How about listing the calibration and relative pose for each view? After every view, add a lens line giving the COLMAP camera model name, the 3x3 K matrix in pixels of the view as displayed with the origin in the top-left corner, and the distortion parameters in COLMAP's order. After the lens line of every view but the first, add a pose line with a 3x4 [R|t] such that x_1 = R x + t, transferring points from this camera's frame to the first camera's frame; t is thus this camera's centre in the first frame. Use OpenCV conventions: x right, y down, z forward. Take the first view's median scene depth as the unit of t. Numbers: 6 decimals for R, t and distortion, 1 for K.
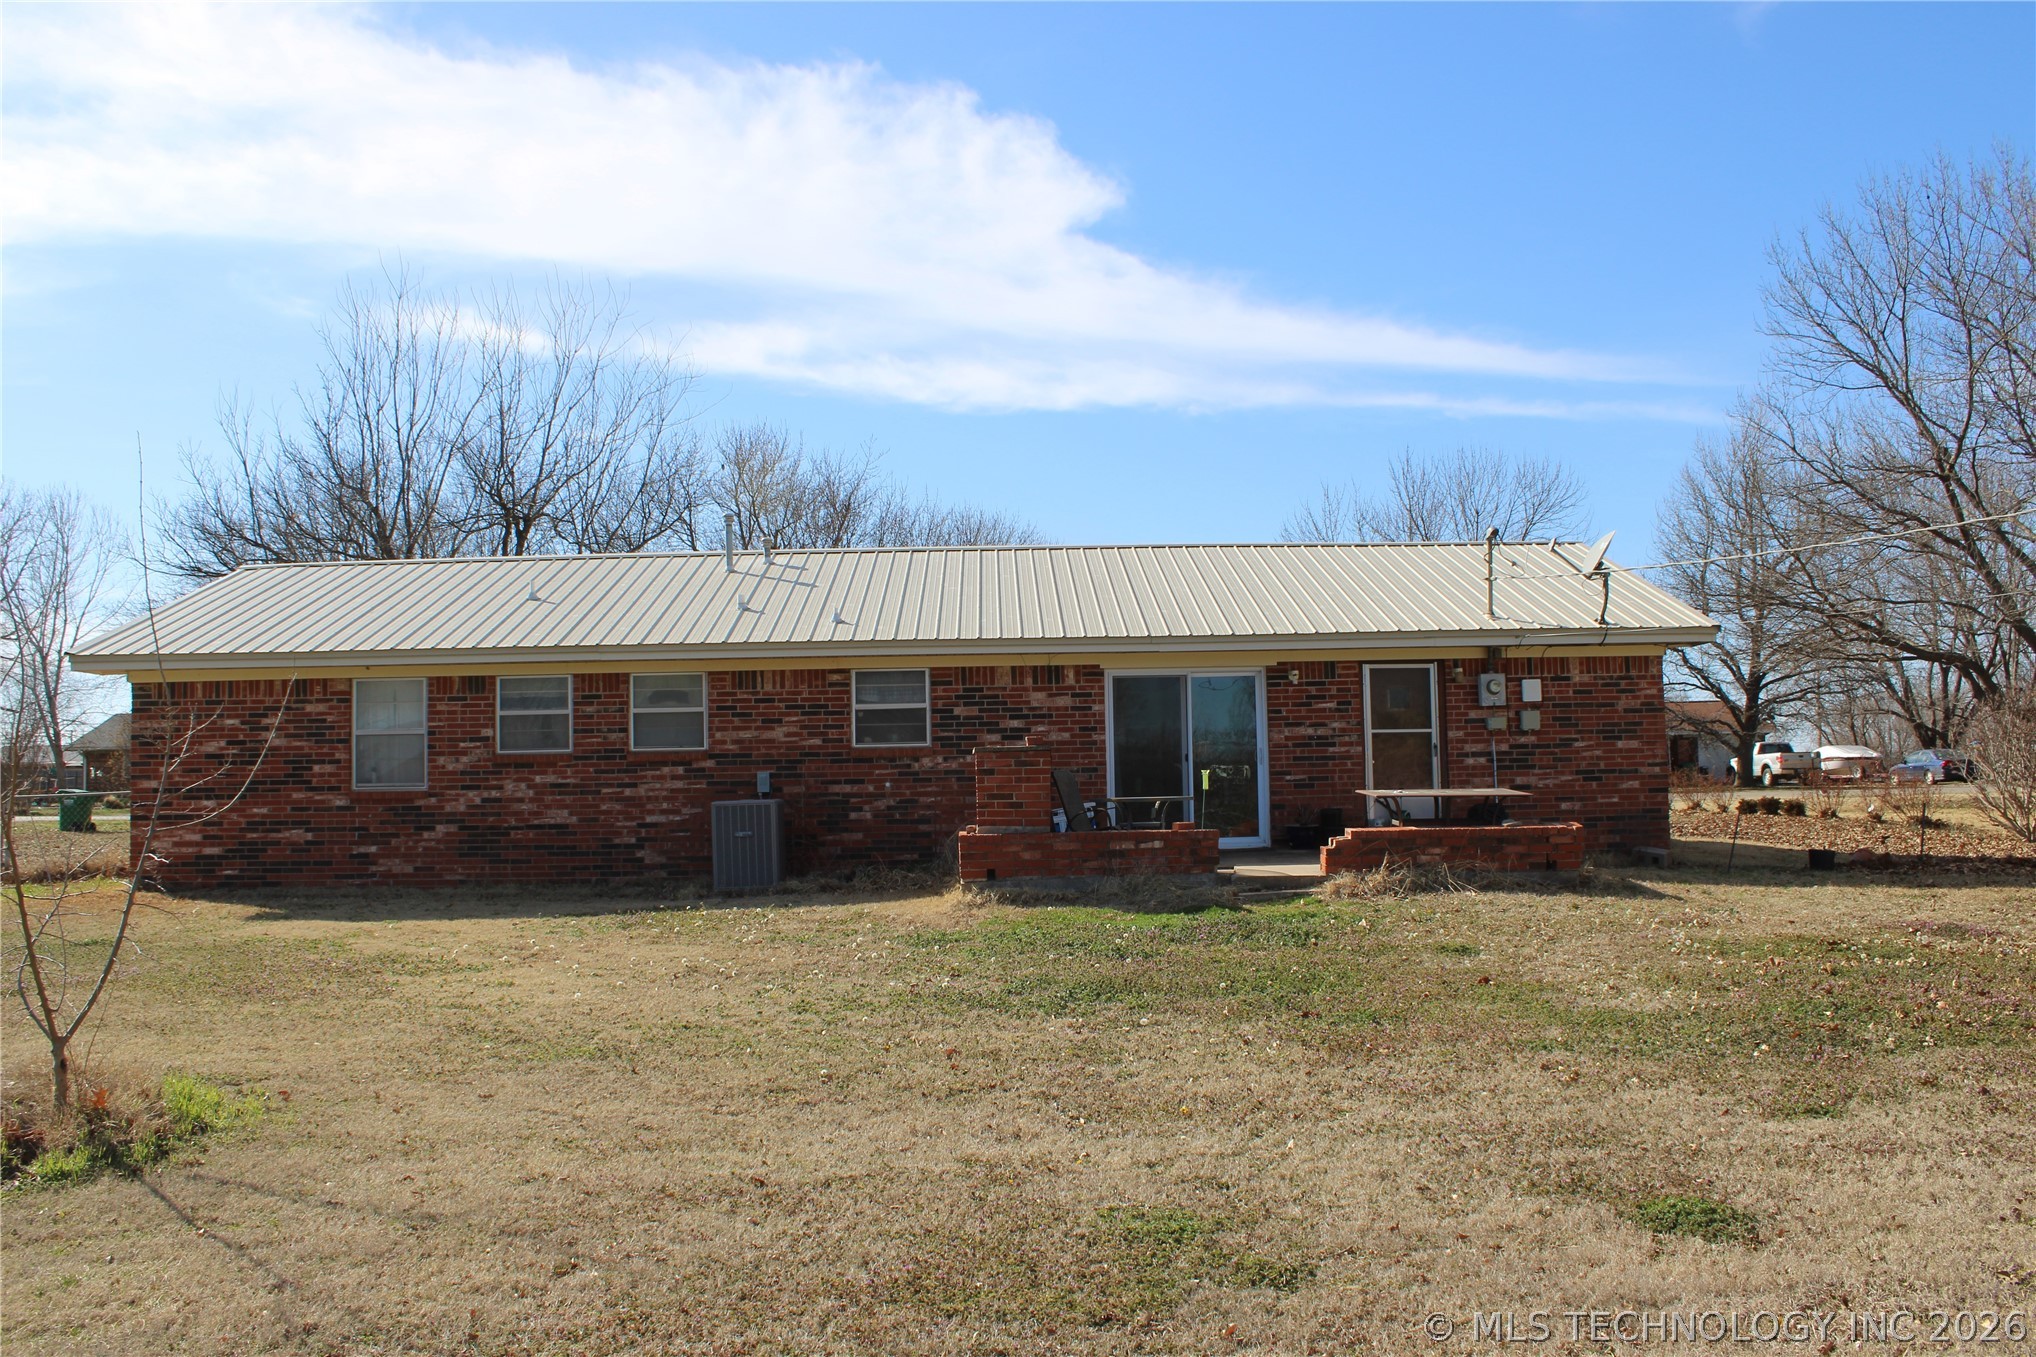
lens RADIAL K [[1846.5, 0, 1018.0], [0, 1846.5, 678.5], [0, 0, 1]] dist [-0.205962, 0.210236]
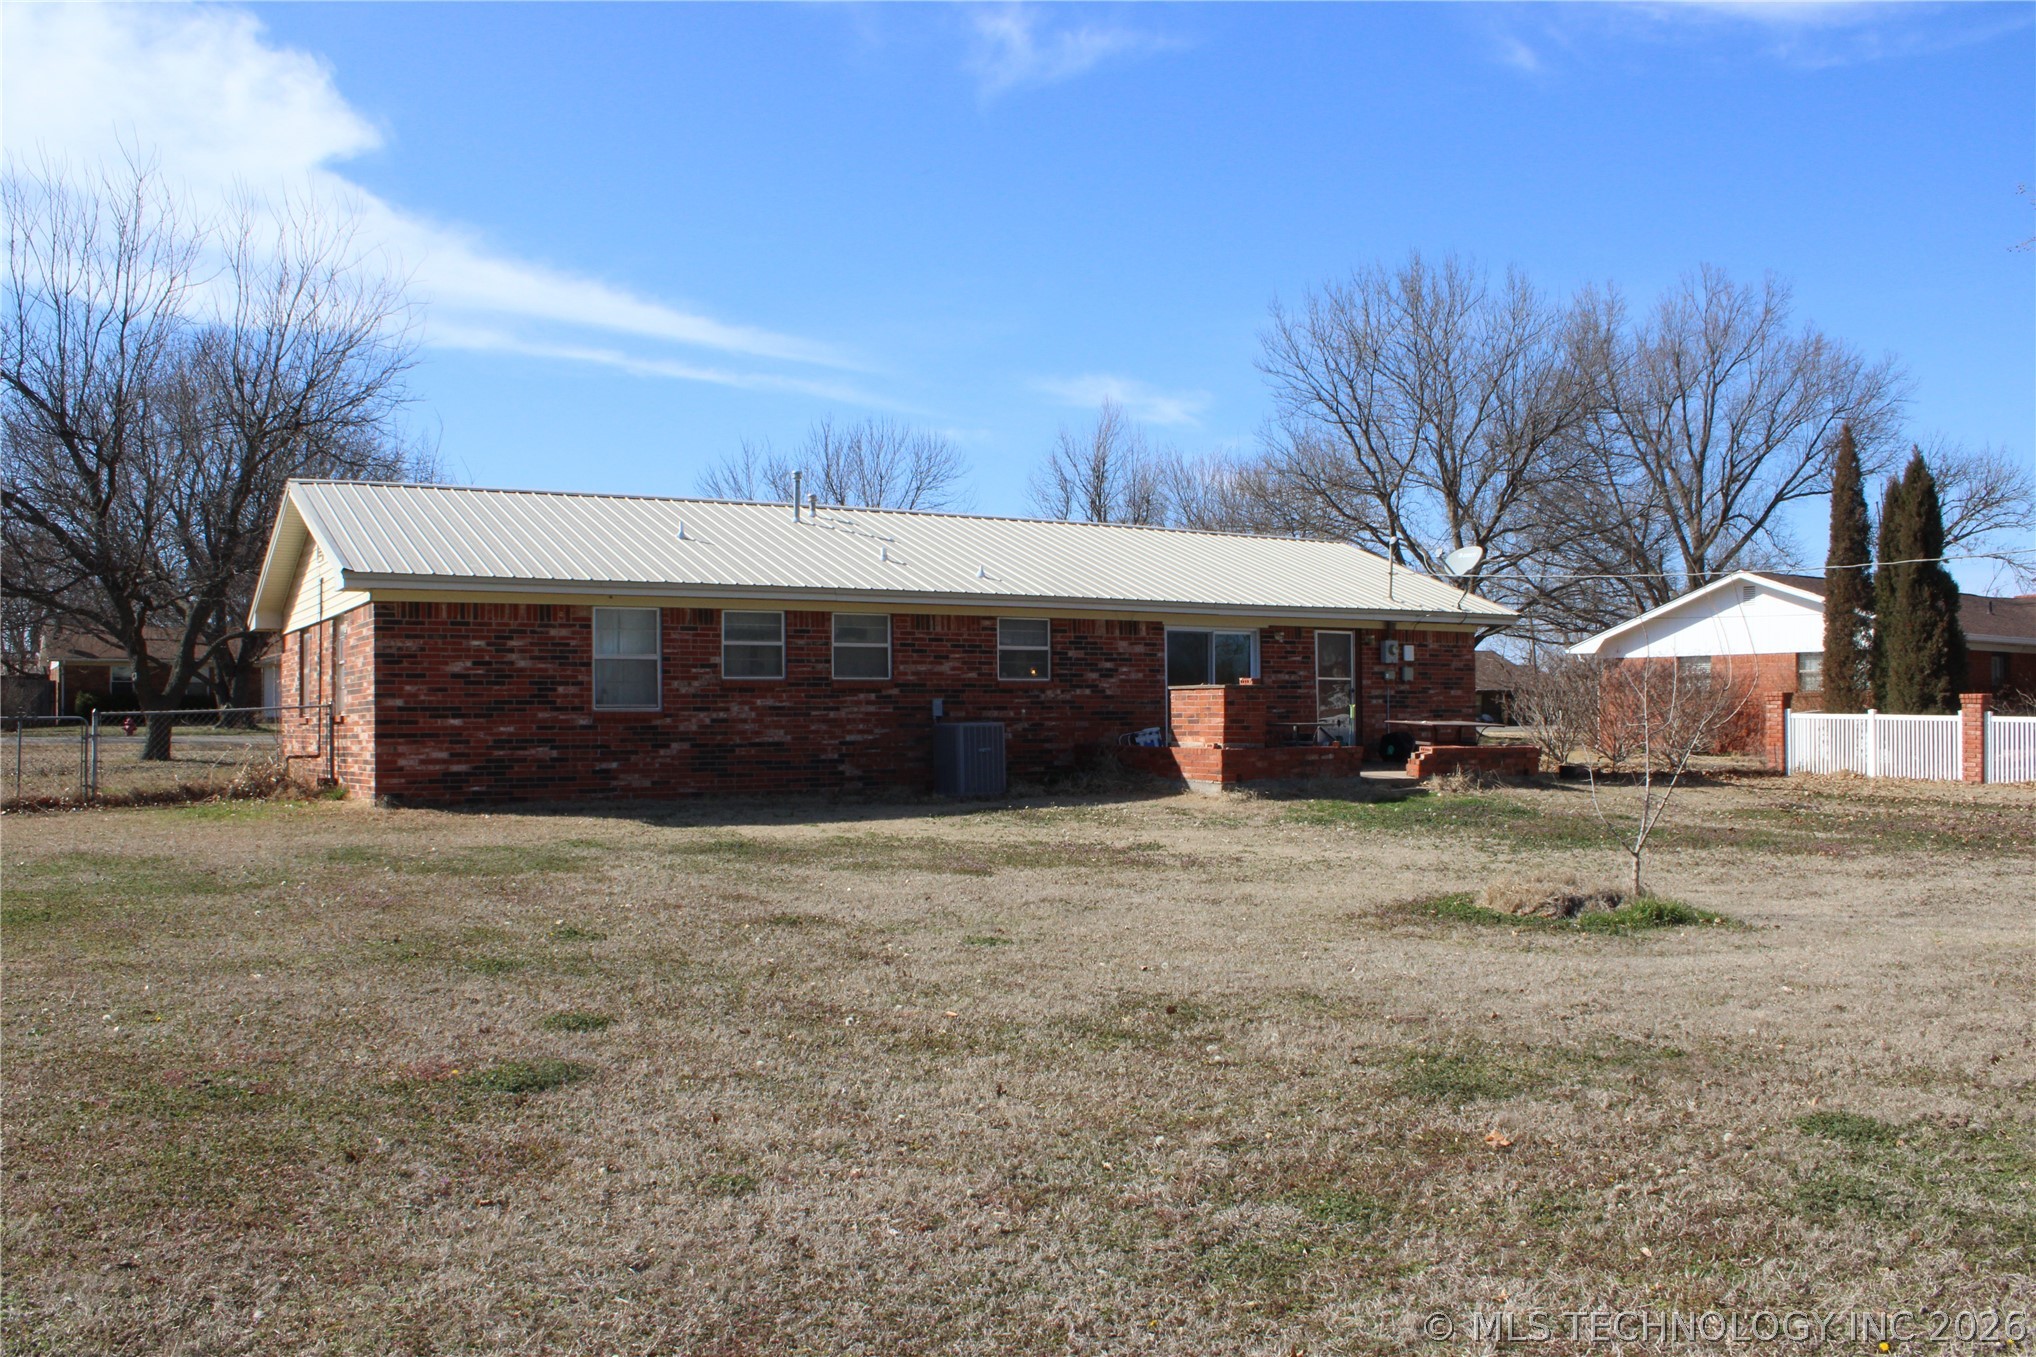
lens RADIAL K [[1715.2, 0, 1014.2], [0, 1715.2, 696.5], [0, 0, 1]] dist [-0.169760, 0.149550]
pose [[0.865279, 0.020107, 0.500887, -0.657455], [-0.041137, 0.998673, 0.030975, 0.012155], [-0.499600, -0.047407, 0.864958, 0.002076]]
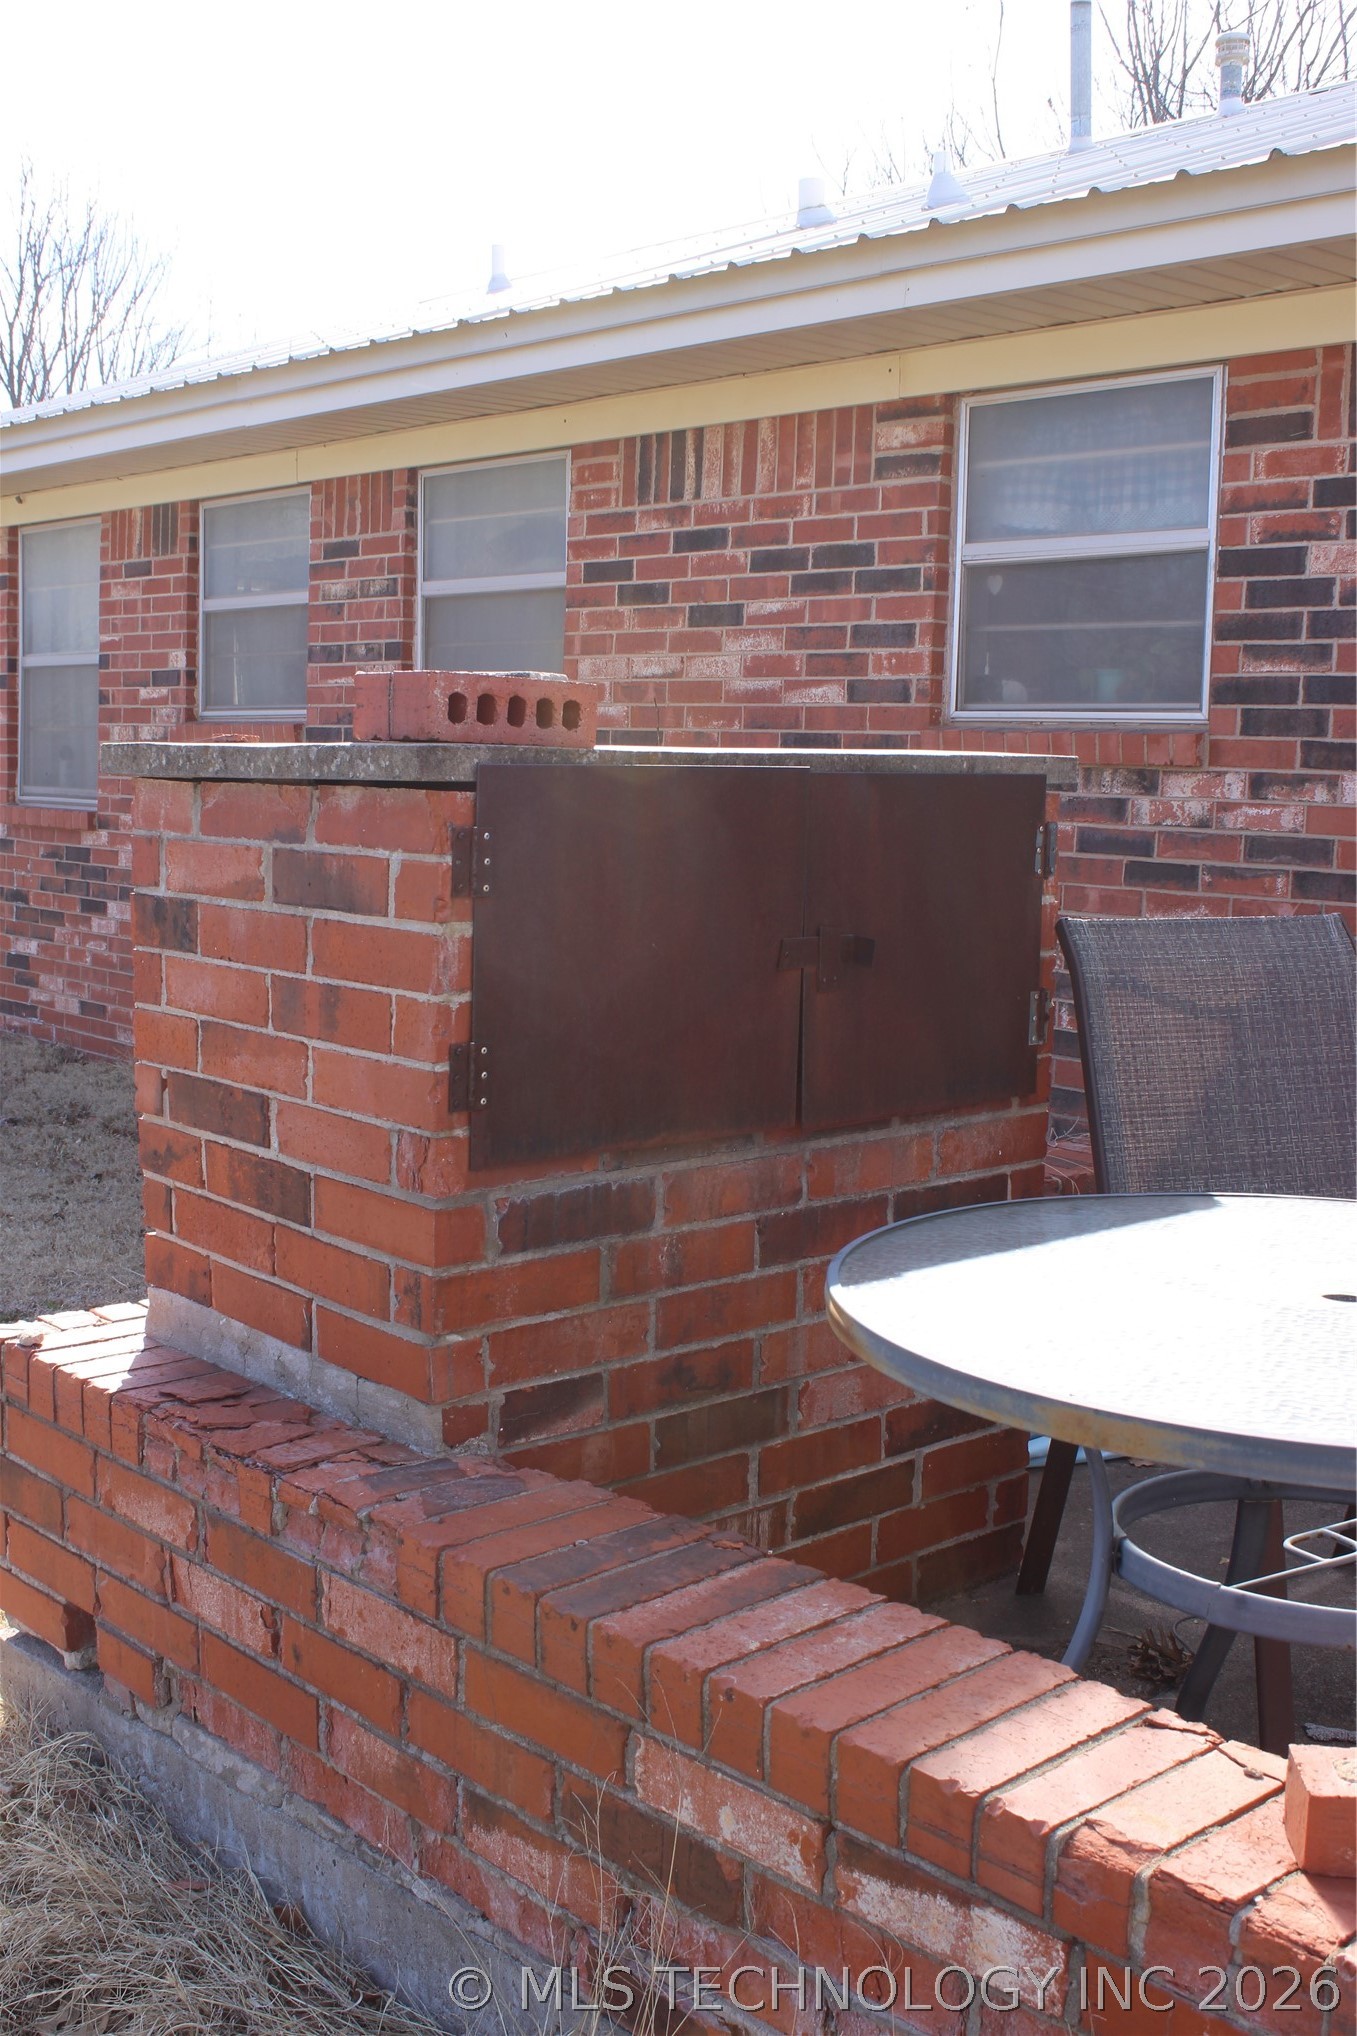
lens RADIAL K [[2236.0, 0, 618.5], [0, 2236.0, 1022.9], [0, 0, 1]] dist [-0.089341, 0.012217]
pose [[0.637019, 0.126257, -0.760438, 0.114554], [0.014107, 0.984421, 0.175262, 0.024507], [0.770719, -0.122373, 0.625313, 0.779282]]
